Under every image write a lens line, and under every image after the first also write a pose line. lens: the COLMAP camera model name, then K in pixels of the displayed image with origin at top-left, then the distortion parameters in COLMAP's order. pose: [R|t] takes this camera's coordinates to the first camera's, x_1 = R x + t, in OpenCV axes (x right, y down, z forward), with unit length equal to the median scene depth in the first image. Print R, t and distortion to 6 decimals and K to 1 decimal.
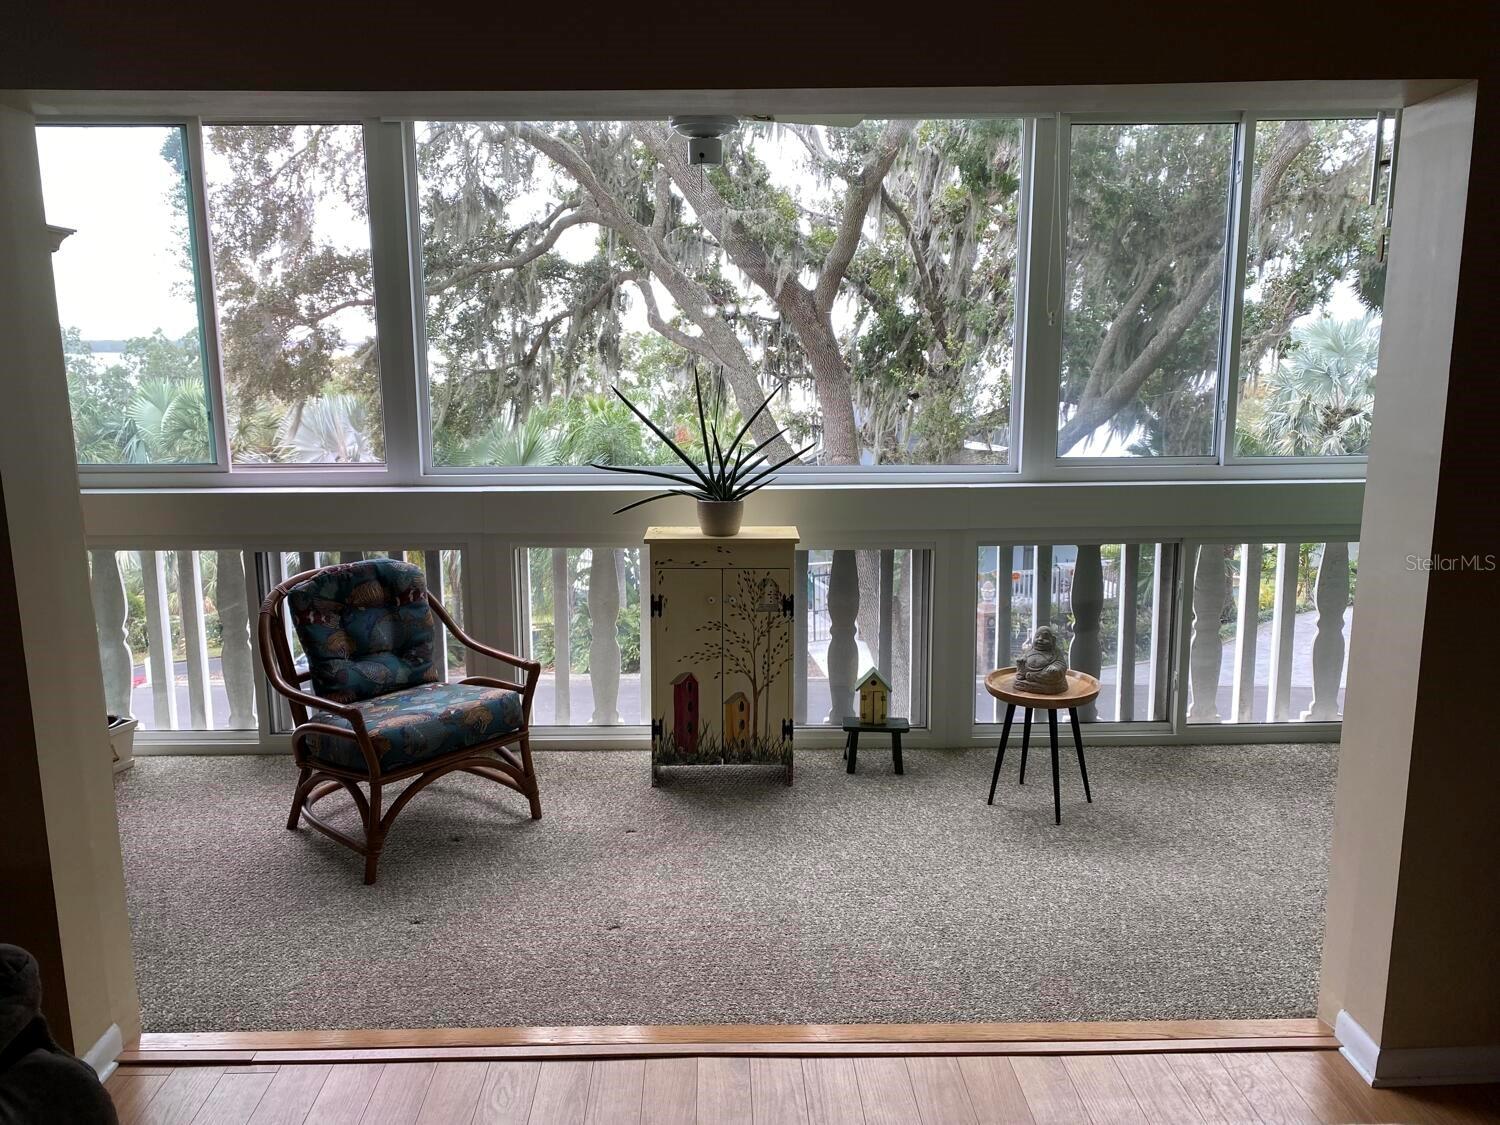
lens RADIAL K [[1116.5, 0, 748.3], [0, 1116.5, 522.6], [0, 0, 1]] dist [0.056153, -0.093350]
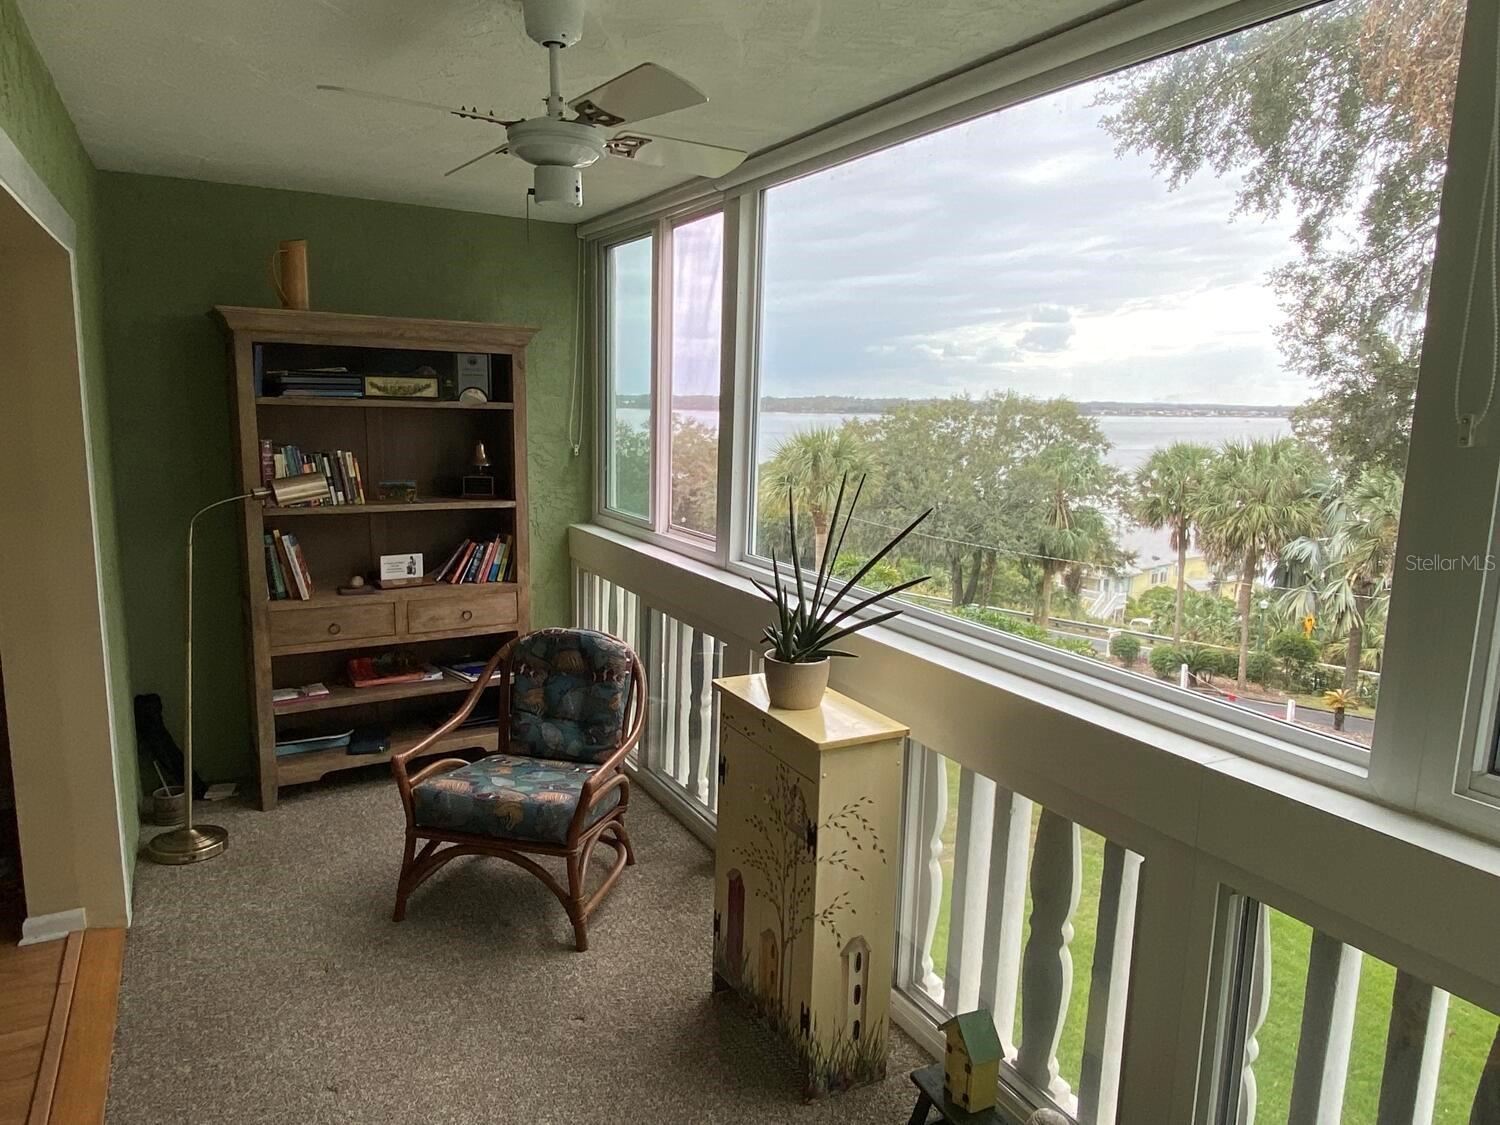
lens RADIAL K [[990.9, 0, 750.0], [0, 990.9, 562.5], [0, 0, 1]] dist [0.001631, -0.000020]
pose [[0.461445, 0.161918, -0.872268, 0.457083], [-0.167565, 0.981414, 0.093534, -0.122490], [0.871201, 0.103000, 0.480000, 0.616607]]
